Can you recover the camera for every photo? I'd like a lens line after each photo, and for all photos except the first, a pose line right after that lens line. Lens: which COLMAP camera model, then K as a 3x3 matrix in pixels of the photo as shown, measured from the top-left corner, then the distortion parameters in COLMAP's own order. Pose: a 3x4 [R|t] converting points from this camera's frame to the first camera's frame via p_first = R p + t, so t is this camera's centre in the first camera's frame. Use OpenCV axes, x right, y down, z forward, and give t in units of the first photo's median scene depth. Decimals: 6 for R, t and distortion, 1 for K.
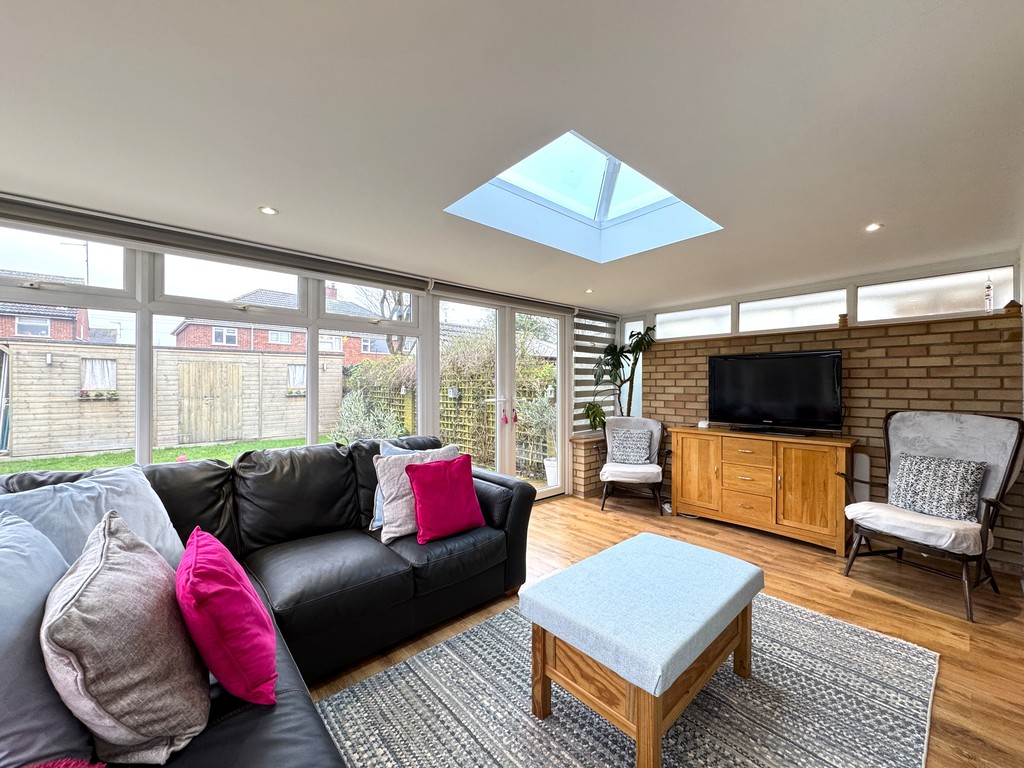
lens RADIAL K [[407.0, 0, 514.3], [0, 407.0, 384.8], [0, 0, 1]] dist [-0.001894, 0.000511]
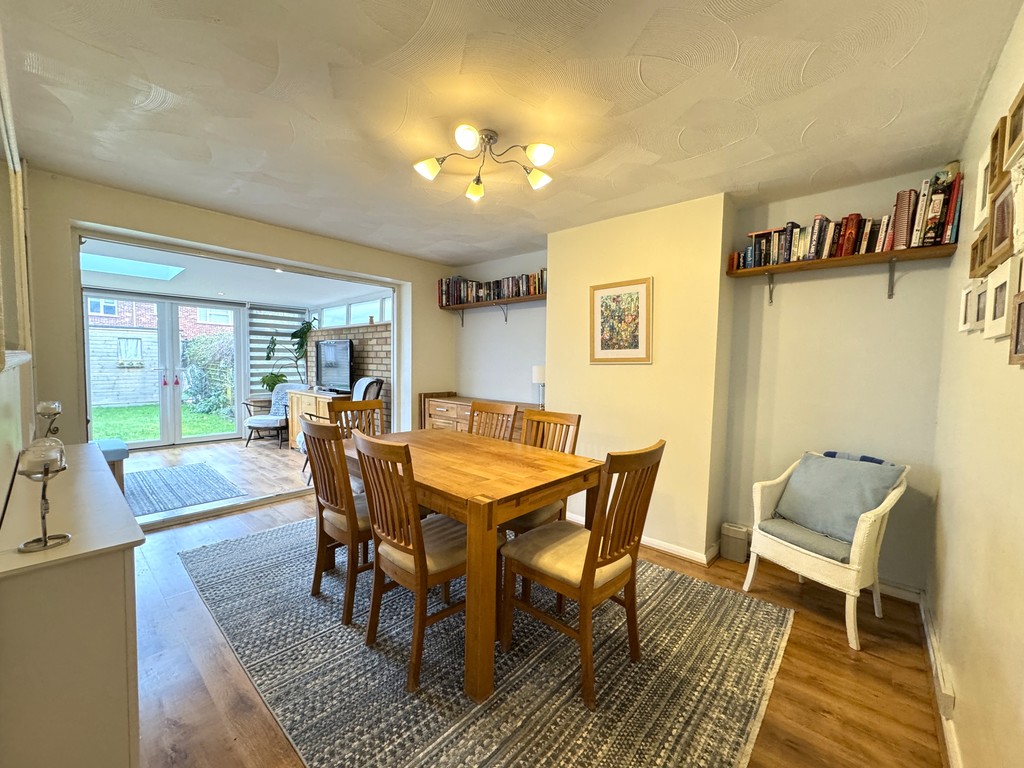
lens RADIAL K [[407.0, 0, 515.7], [0, 407.0, 383.5], [0, 0, 1]] dist [-0.001894, 0.000511]
pose [[0.993512, 0.010861, 0.113210, 0.809457], [-0.016725, 0.998559, 0.050983, -0.003666], [-0.112493, -0.052546, 0.992262, -0.426133]]
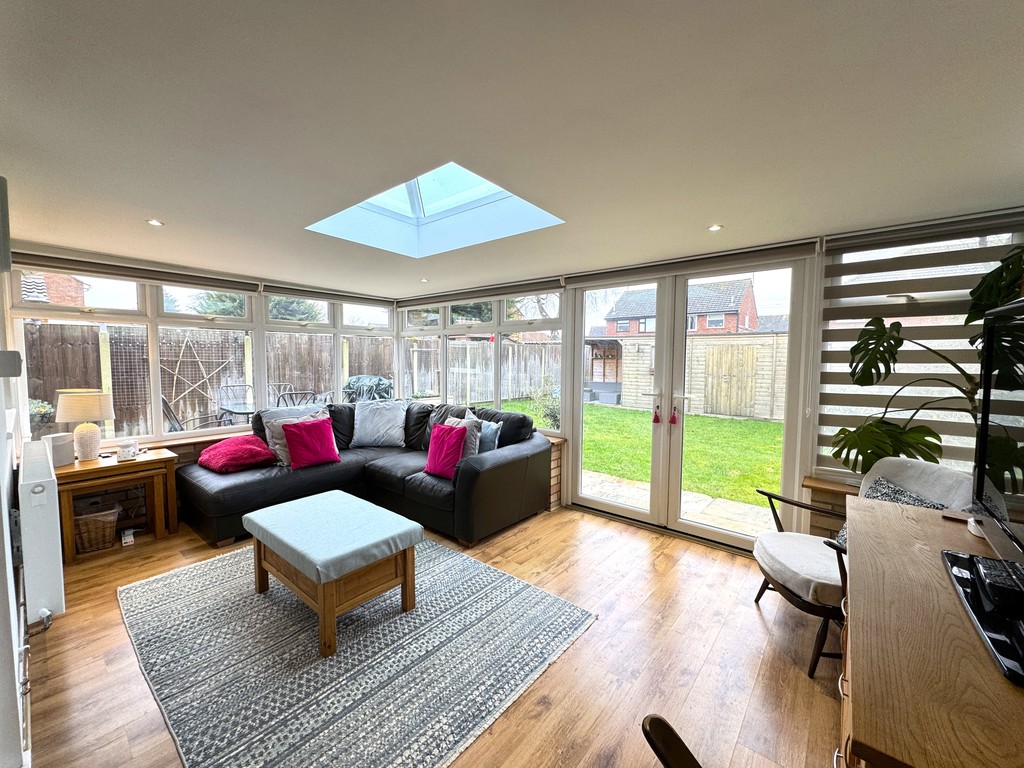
lens RADIAL K [[407.0, 0, 512.3], [0, 407.0, 383.9], [0, 0, 1]] dist [-0.001894, 0.000511]
pose [[0.139396, 0.062764, -0.988246, 0.579748], [-0.010248, 0.998027, 0.061940, -0.024060], [0.990184, 0.001493, 0.139764, 0.469509]]
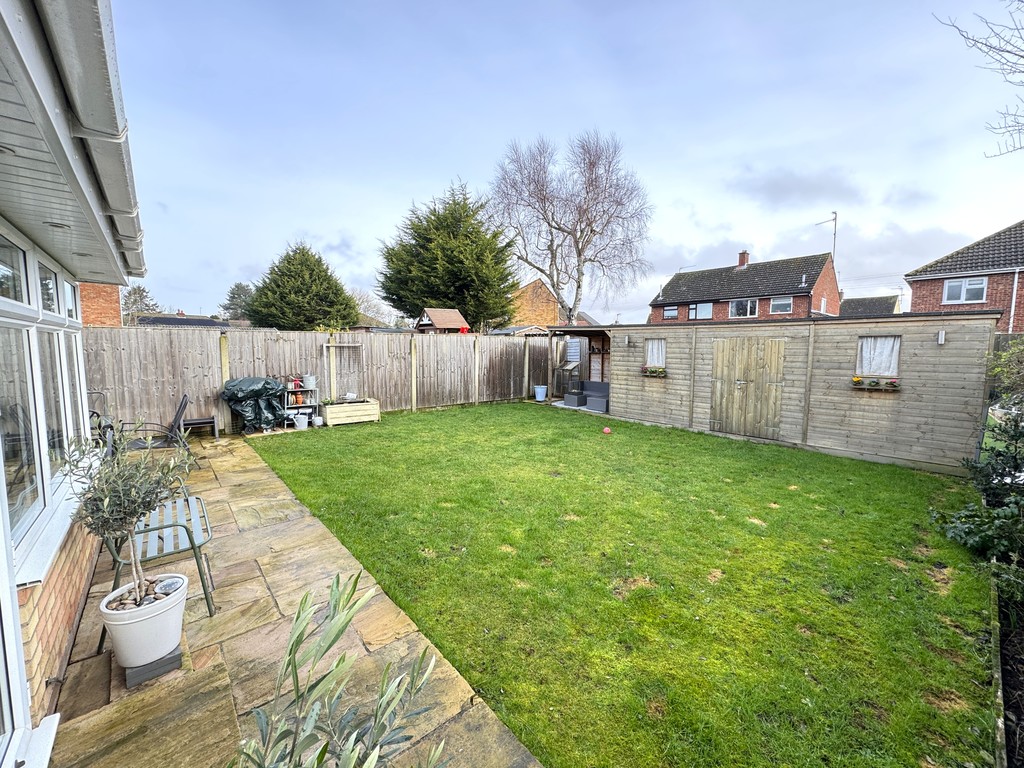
lens RADIAL K [[407.0, 0, 512.7], [0, 407.0, 383.1], [0, 0, 1]] dist [-0.001894, 0.000511]
pose [[-0.017242, 0.088079, -0.995964, 0.139476], [-0.009560, 0.996052, 0.088253, -0.064503], [0.999806, 0.011043, -0.016332, 1.077229]]
